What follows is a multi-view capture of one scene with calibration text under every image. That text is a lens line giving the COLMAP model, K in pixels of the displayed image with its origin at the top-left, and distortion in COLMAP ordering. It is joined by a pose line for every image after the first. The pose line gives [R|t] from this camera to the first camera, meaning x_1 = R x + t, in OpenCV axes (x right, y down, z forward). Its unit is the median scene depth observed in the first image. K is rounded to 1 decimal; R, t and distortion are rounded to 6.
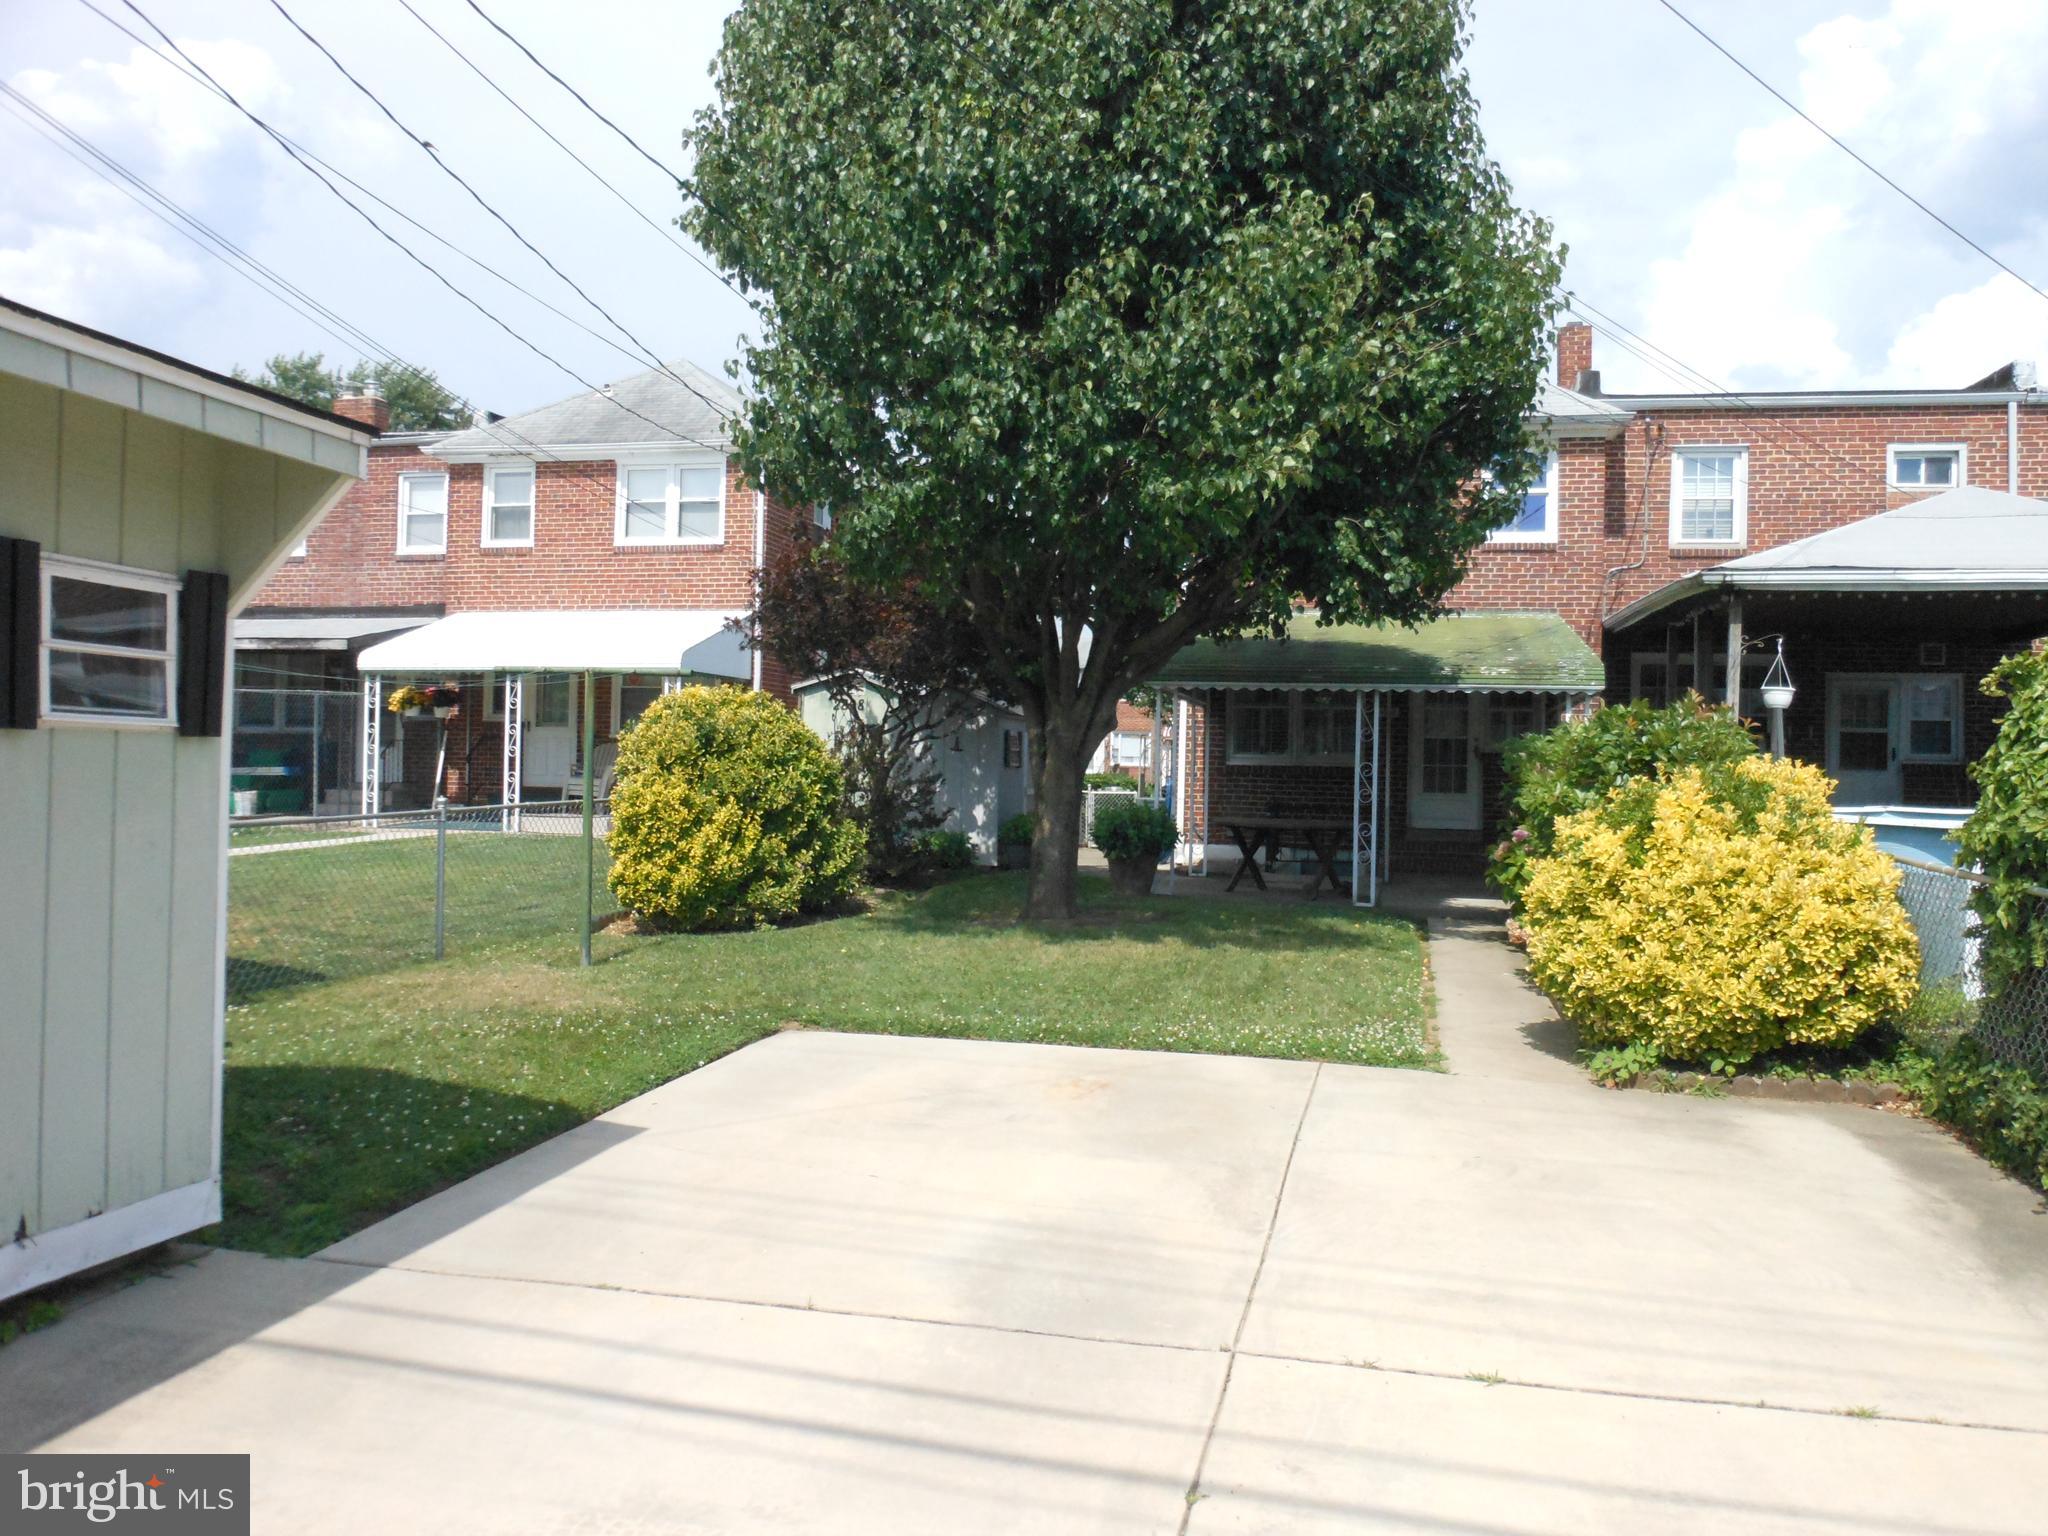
lens RADIAL K [[1656.1, 0, 1024.0], [0, 1656.1, 768.0], [0, 0, 1]] dist [0.002188, -0.003643]
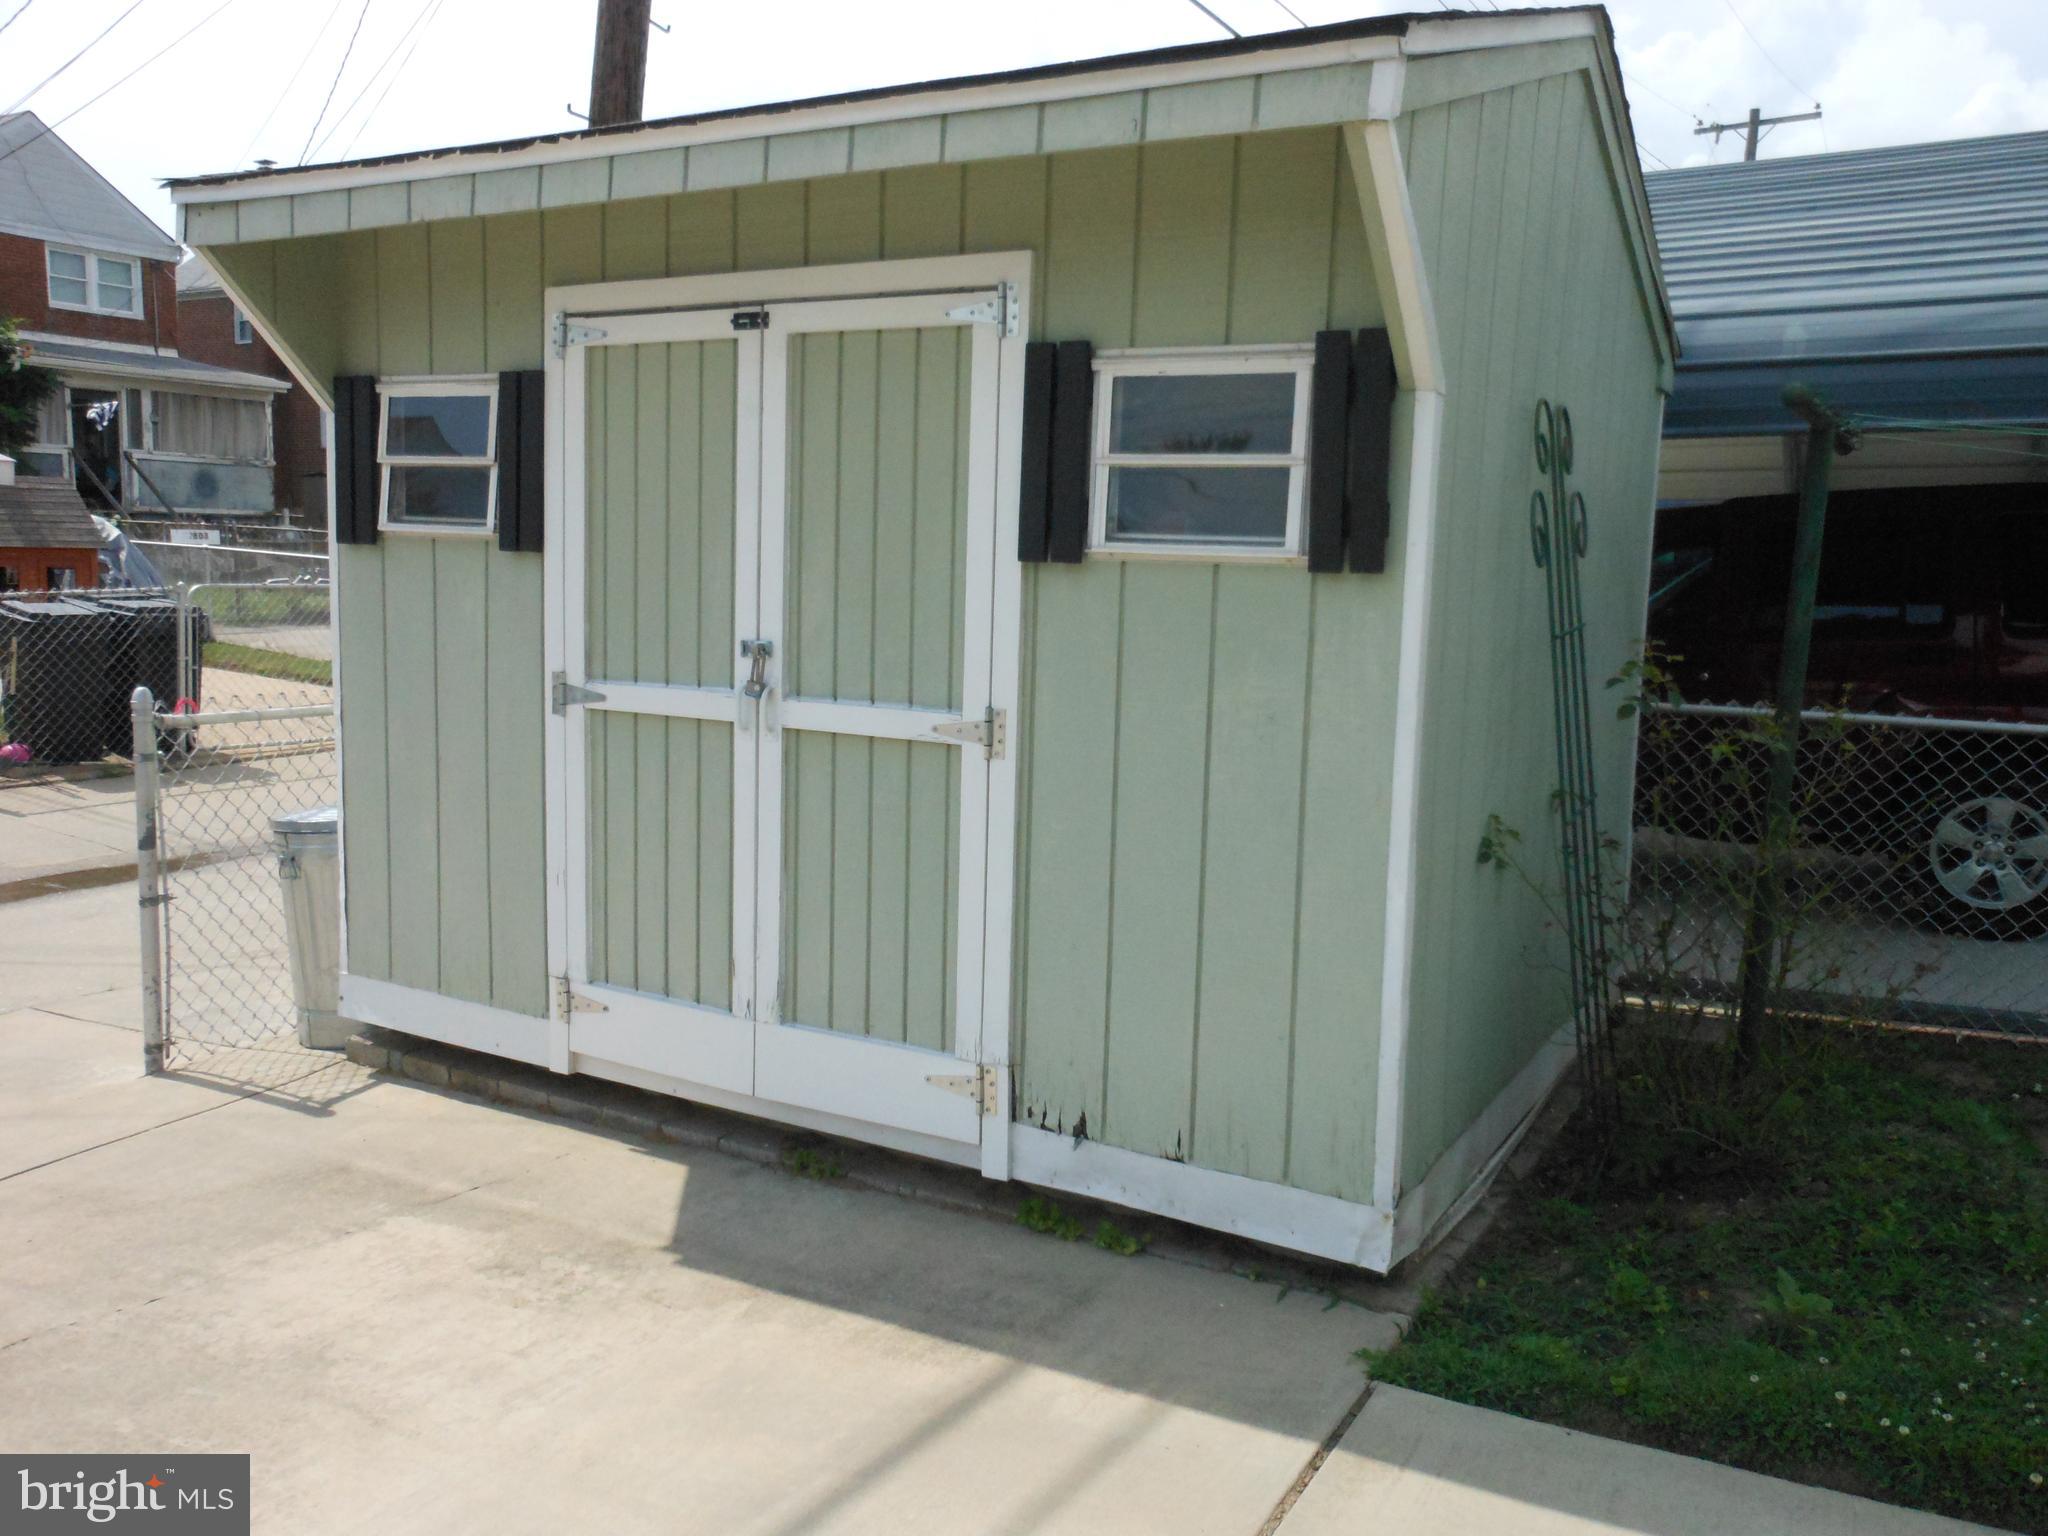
lens RADIAL K [[1655.4, 0, 1027.1], [0, 1655.4, 731.2], [0, 0, 1]] dist [0.009873, 0.005096]
pose [[-0.270423, 0.077609, -0.959608, 0.232635], [-0.037364, 0.995149, 0.091012, -0.012301], [0.962016, 0.060467, -0.266211, 1.160176]]
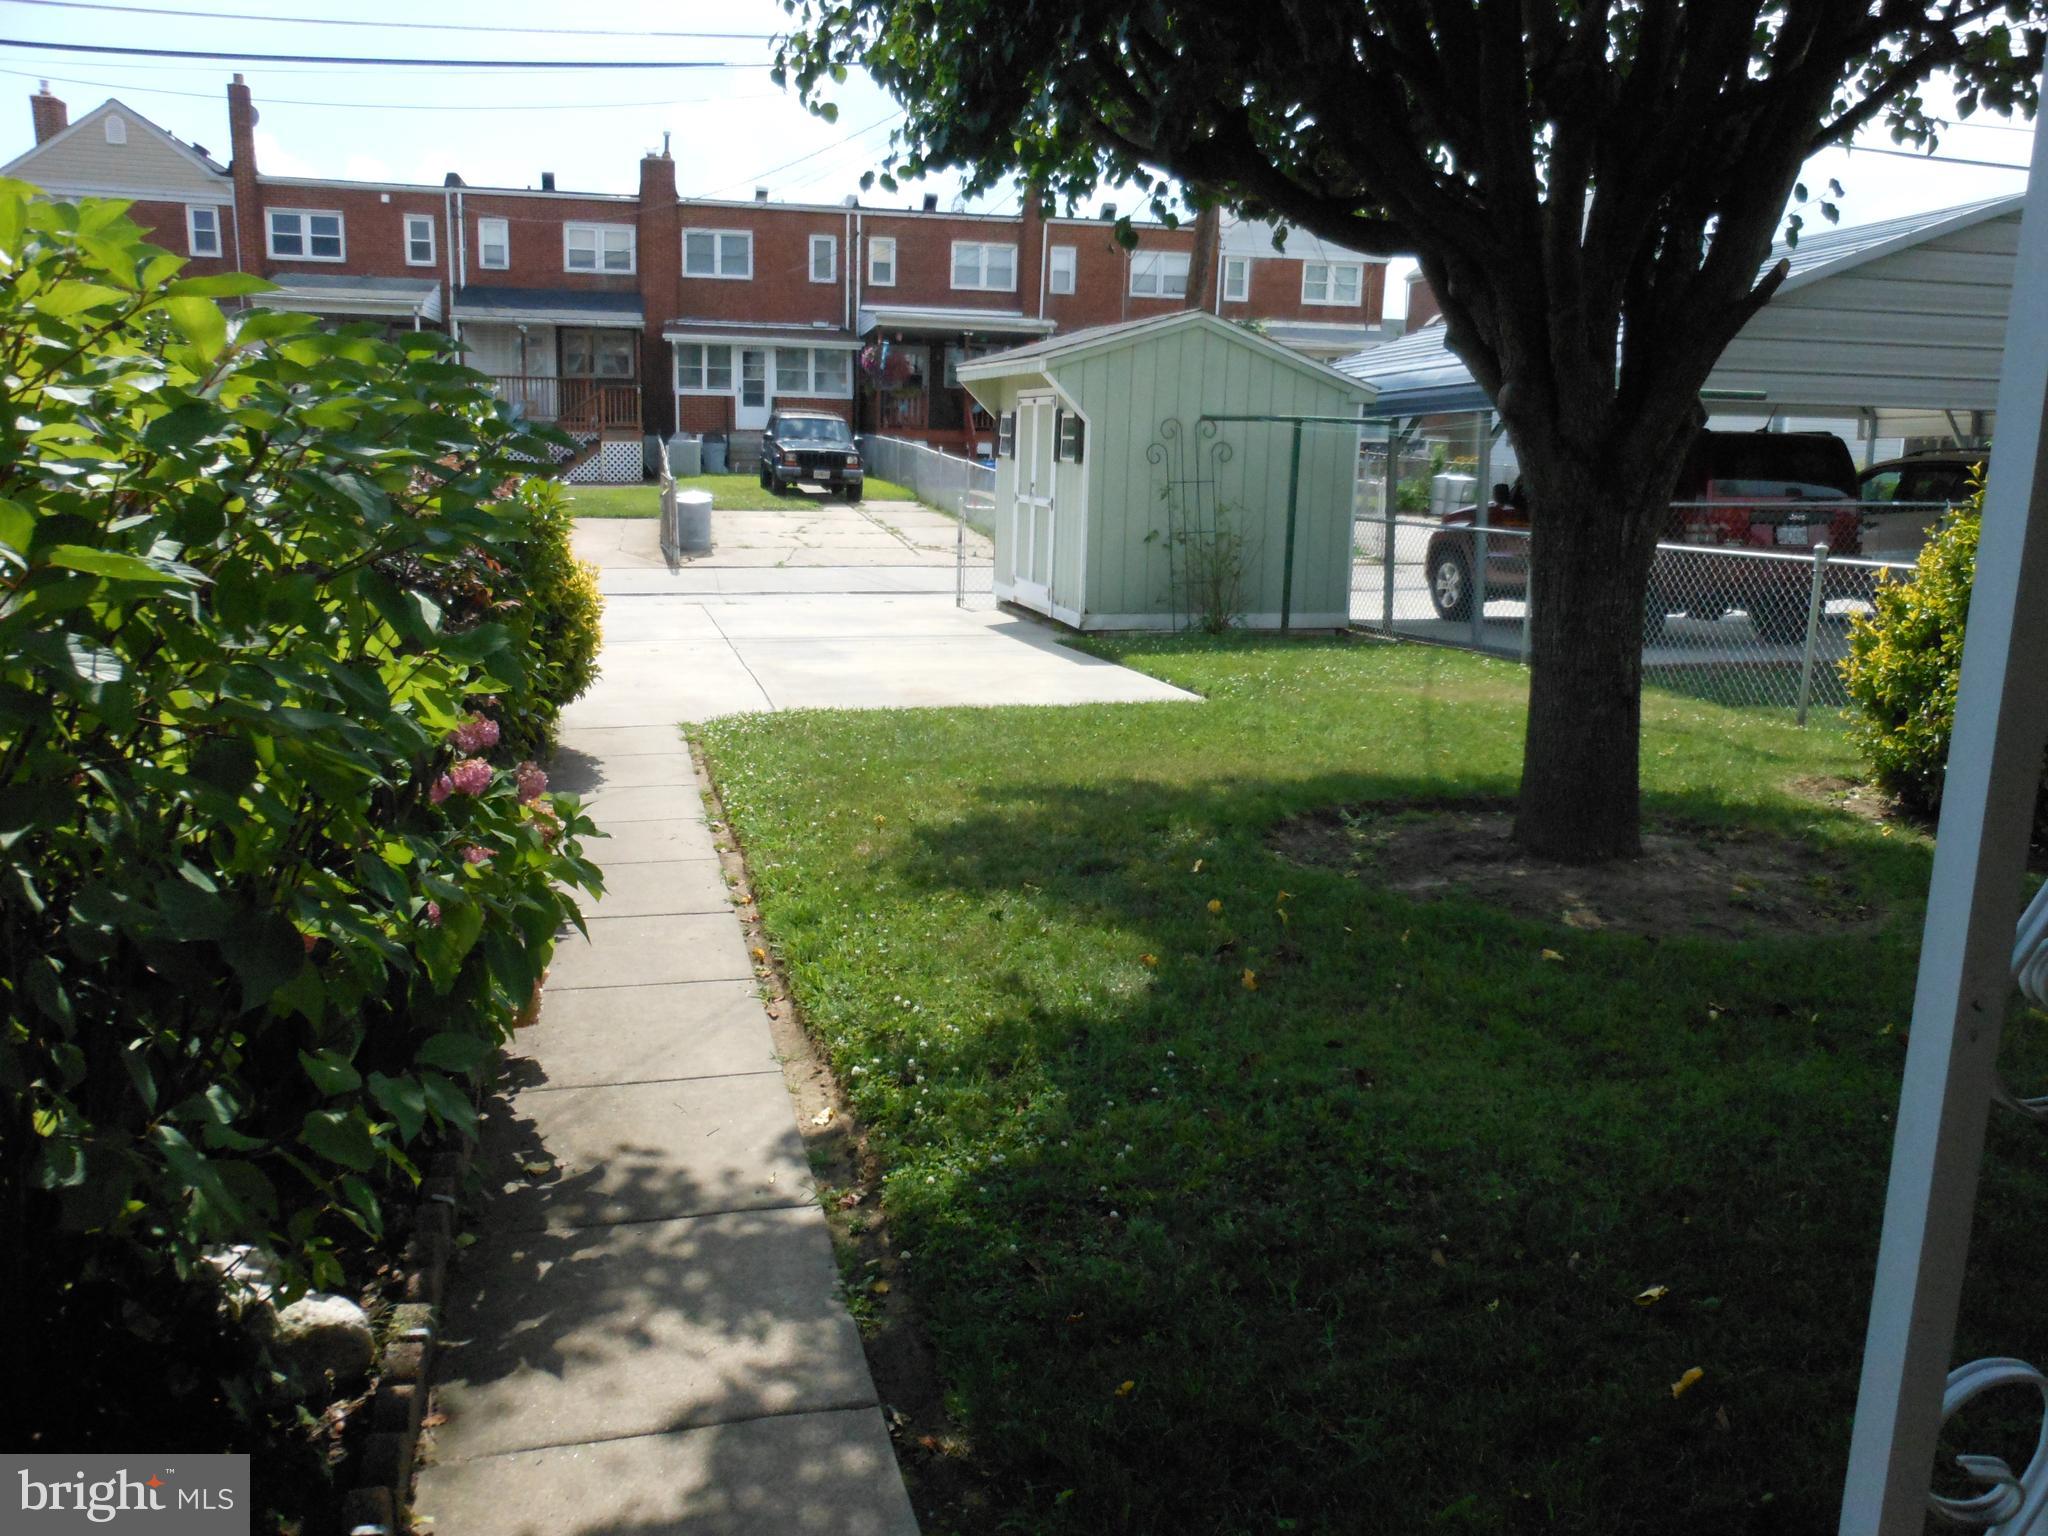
lens RADIAL K [[1656.1, 0, 1024.0], [0, 1656.1, 768.0], [0, 0, 1]] dist [0.002188, -0.003643]
pose [[-0.878203, 0.052429, -0.475405, 1.177235], [-0.045159, 0.980444, 0.191547, -0.054531], [0.476151, 0.189686, -0.858661, 4.058292]]
